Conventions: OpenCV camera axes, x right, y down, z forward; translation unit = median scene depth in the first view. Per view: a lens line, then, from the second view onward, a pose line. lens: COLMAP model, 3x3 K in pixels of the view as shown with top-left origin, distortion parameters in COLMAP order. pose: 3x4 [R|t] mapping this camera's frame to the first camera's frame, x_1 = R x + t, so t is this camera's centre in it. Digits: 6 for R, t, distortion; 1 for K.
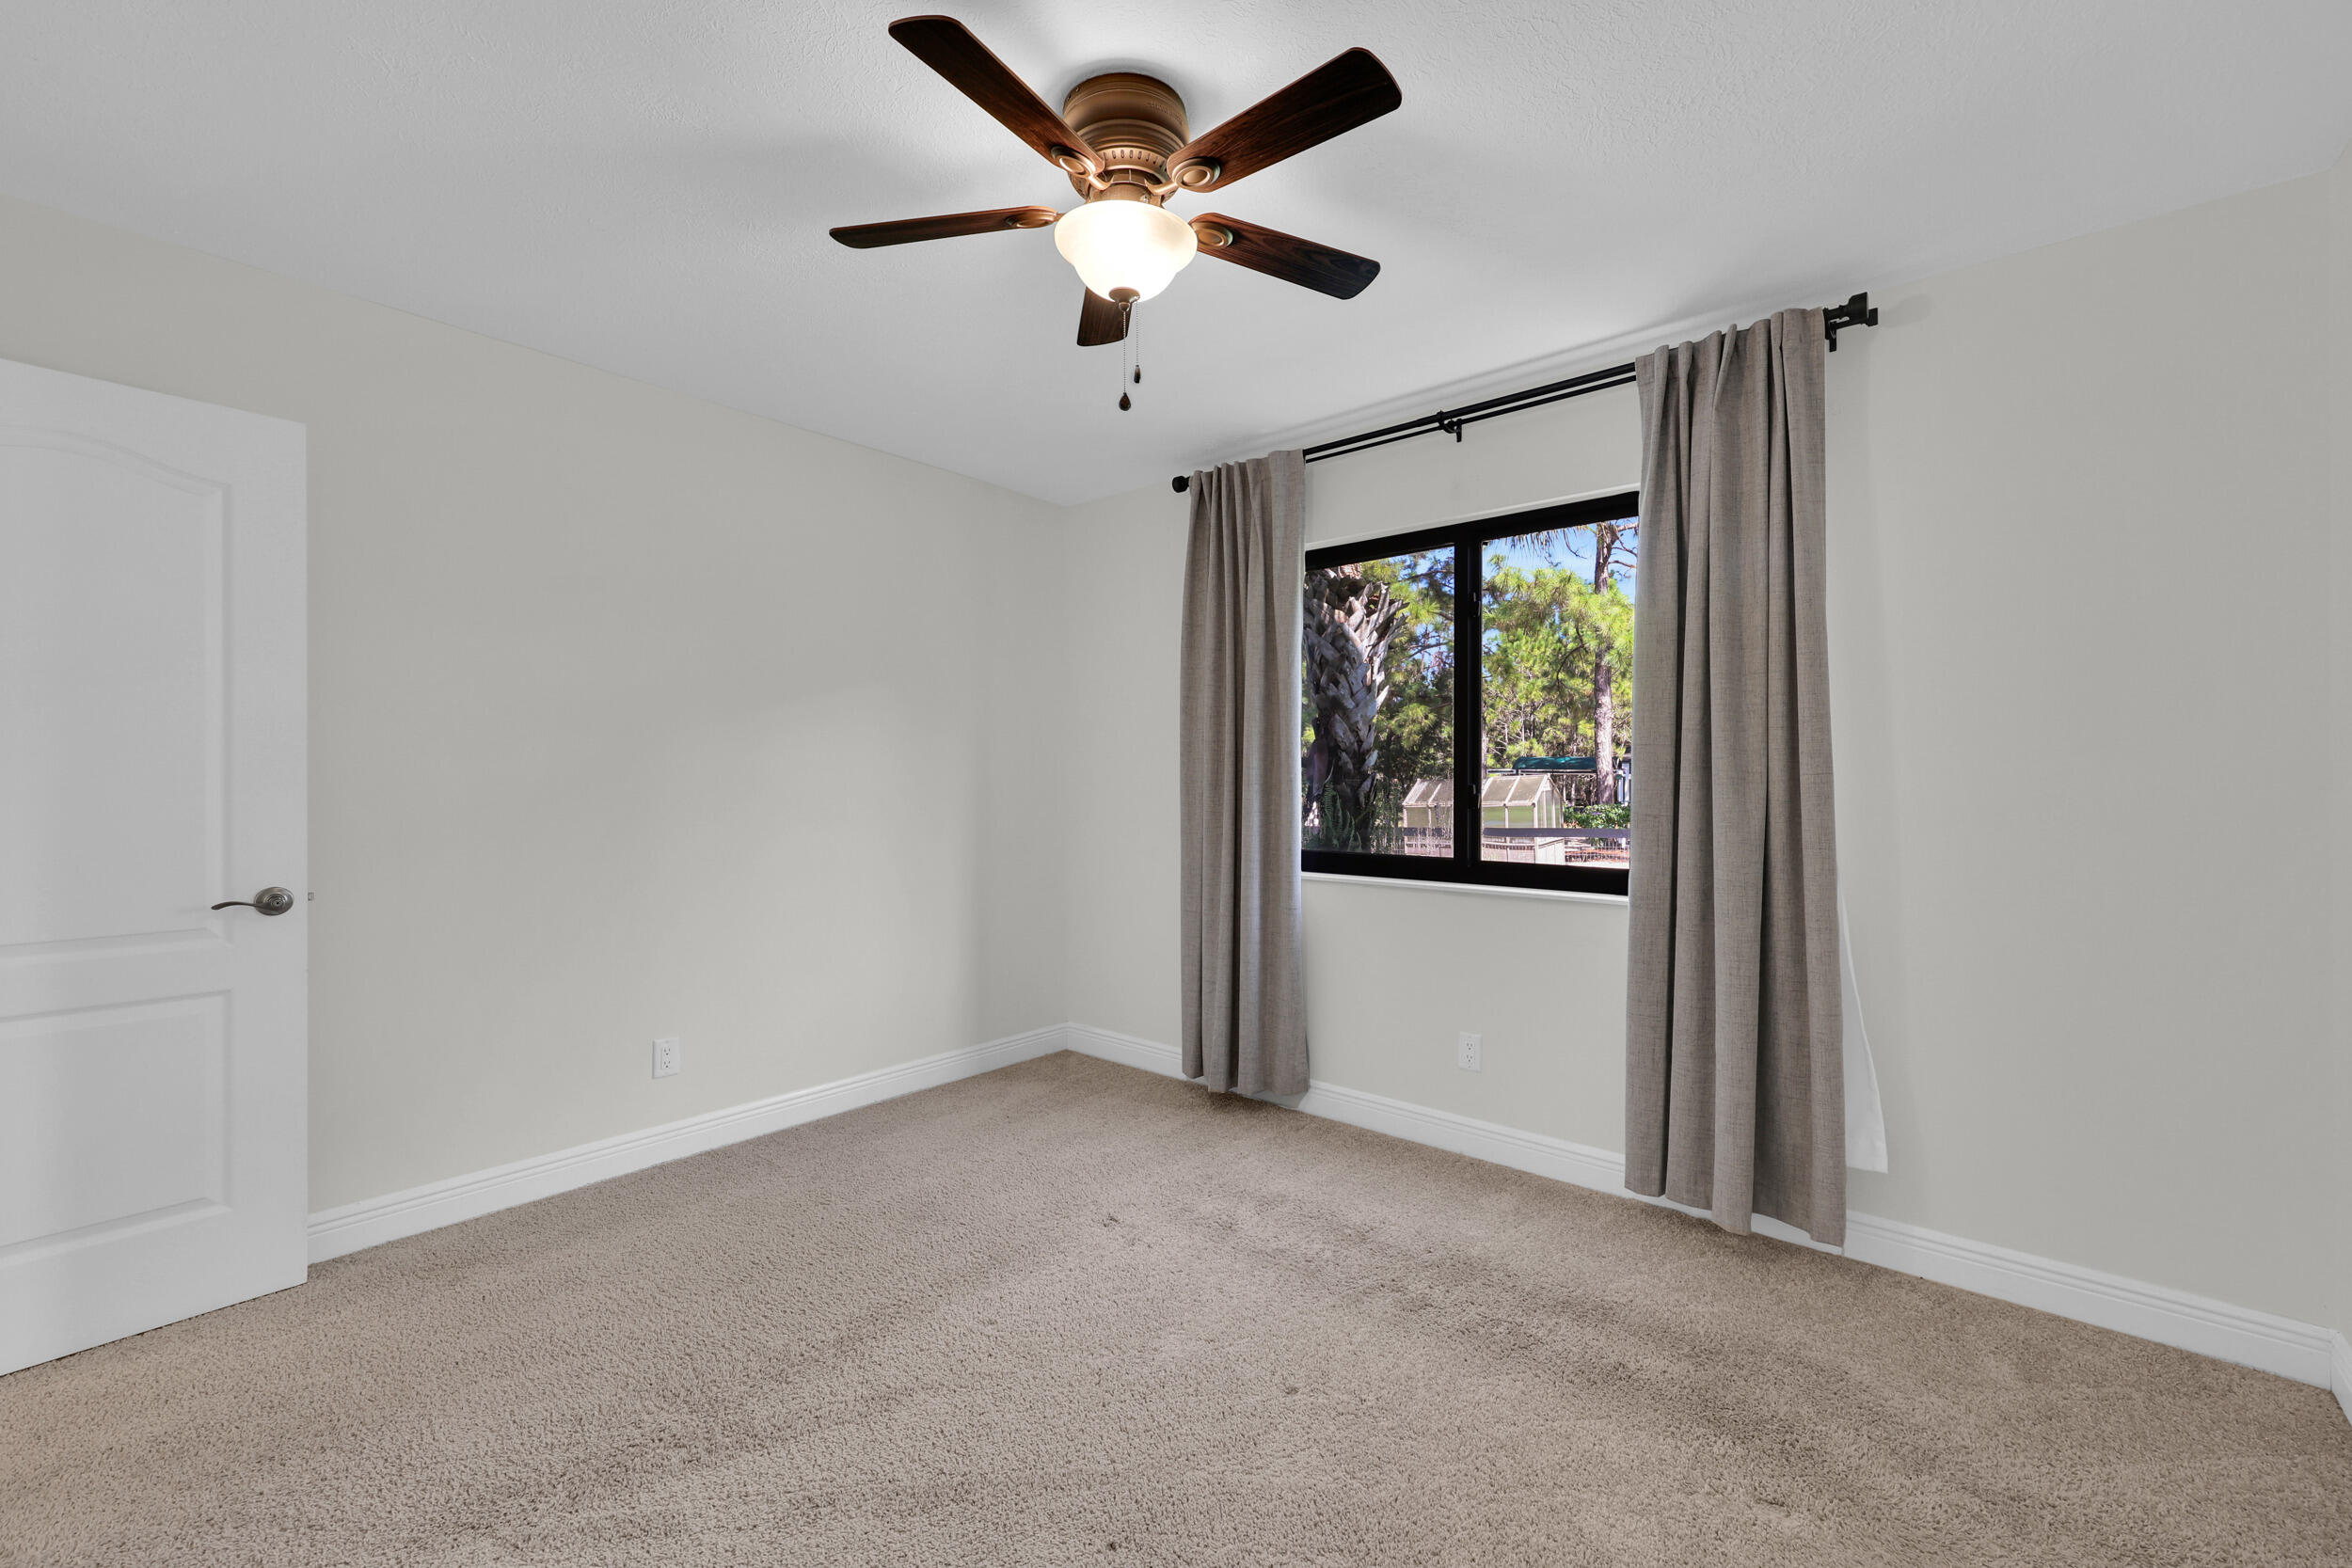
lens RADIAL K [[950.0, 0, 1171.8], [0, 950.0, 777.7], [0, 0, 1]] dist [-0.006456, 0.000002]
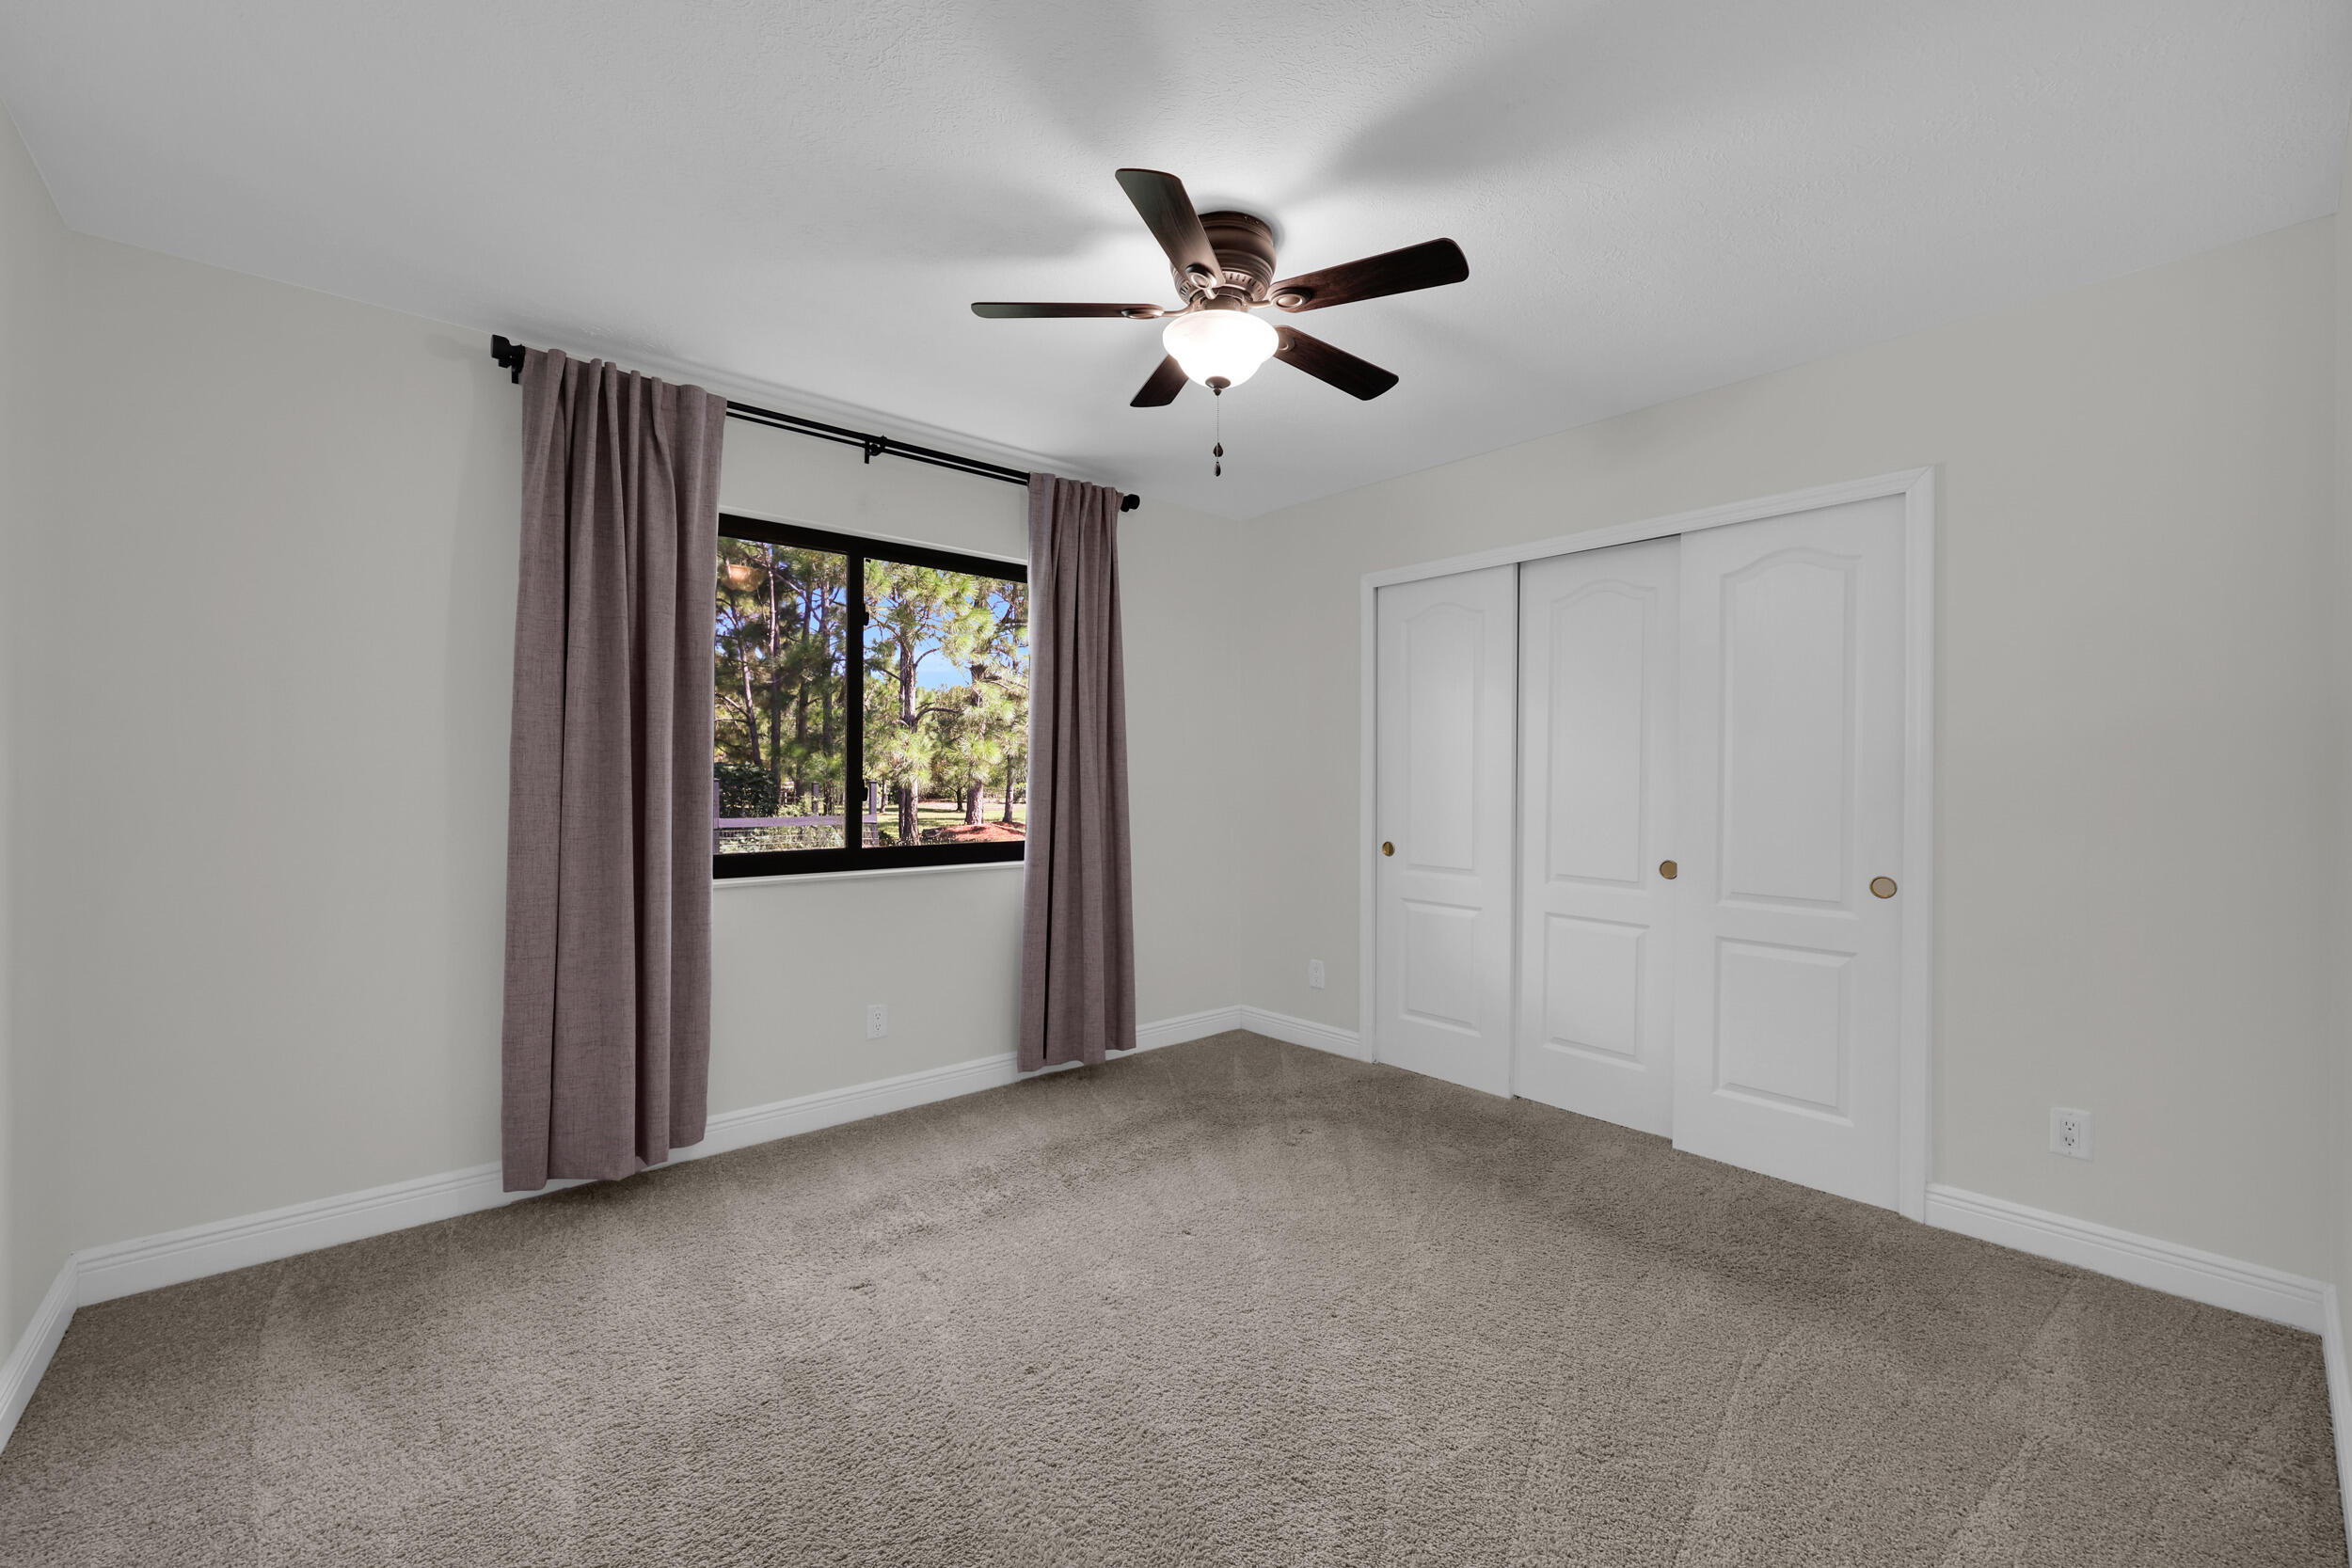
lens RADIAL K [[950.0, 0, 1171.8], [0, 950.0, 777.7], [0, 0, 1]] dist [-0.006456, 0.000002]
pose [[0.150645, -0.003565, 0.988581, -0.725759], [-0.007623, 0.999960, 0.004767, -0.002709], [-0.988558, -0.008254, 0.150612, 0.496339]]
